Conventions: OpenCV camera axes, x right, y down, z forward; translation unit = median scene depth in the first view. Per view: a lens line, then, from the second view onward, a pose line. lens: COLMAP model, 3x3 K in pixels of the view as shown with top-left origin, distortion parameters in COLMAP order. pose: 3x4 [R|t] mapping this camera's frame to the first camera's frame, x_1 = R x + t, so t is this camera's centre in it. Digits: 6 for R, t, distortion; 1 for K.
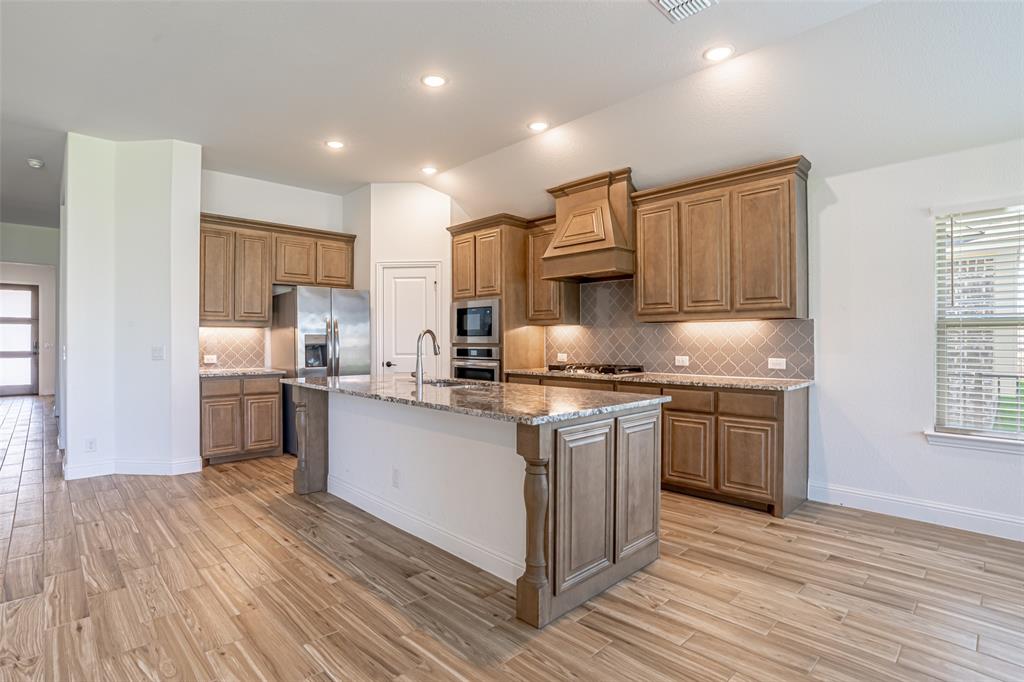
lens RADIAL K [[506.5, 0, 493.1], [0, 506.5, 338.7], [0, 0, 1]] dist [-0.051336, 0.004793]
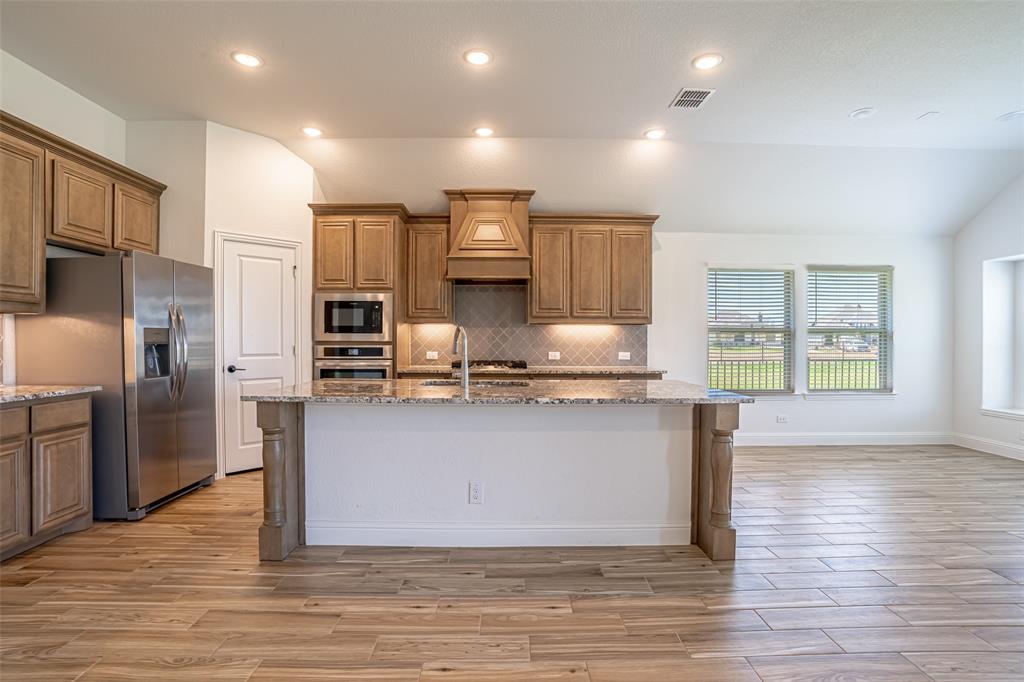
lens RADIAL K [[472.0, 0, 514.7], [0, 472.0, 340.9], [0, 0, 1]] dist [-0.050370, 0.007847]
pose [[0.666941, 0.000431, 0.745111, -0.563646], [-0.007550, 0.999952, 0.006180, 0.001431], [-0.745072, -0.009747, 0.666912, 0.293967]]
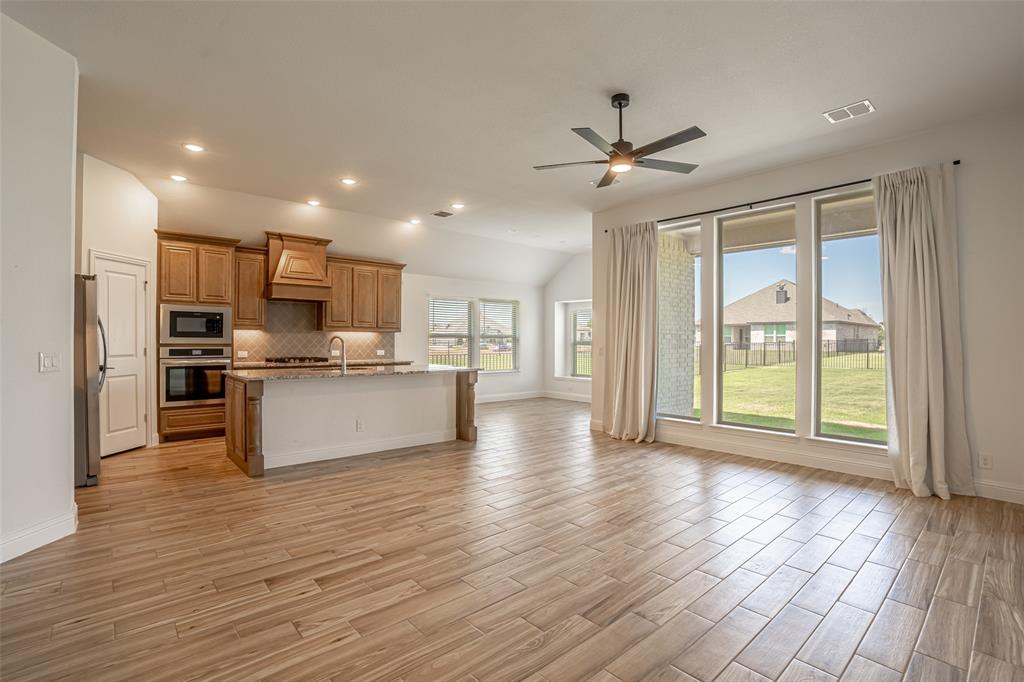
lens RADIAL K [[472.0, 0, 510.8], [0, 472.0, 338.7], [0, 0, 1]] dist [-0.050370, 0.007847]
pose [[0.015218, 0.004063, 0.999876, -1.276809], [-0.011355, 0.999928, -0.003890, -0.007625], [-0.999820, -0.011294, 0.015263, 0.356205]]
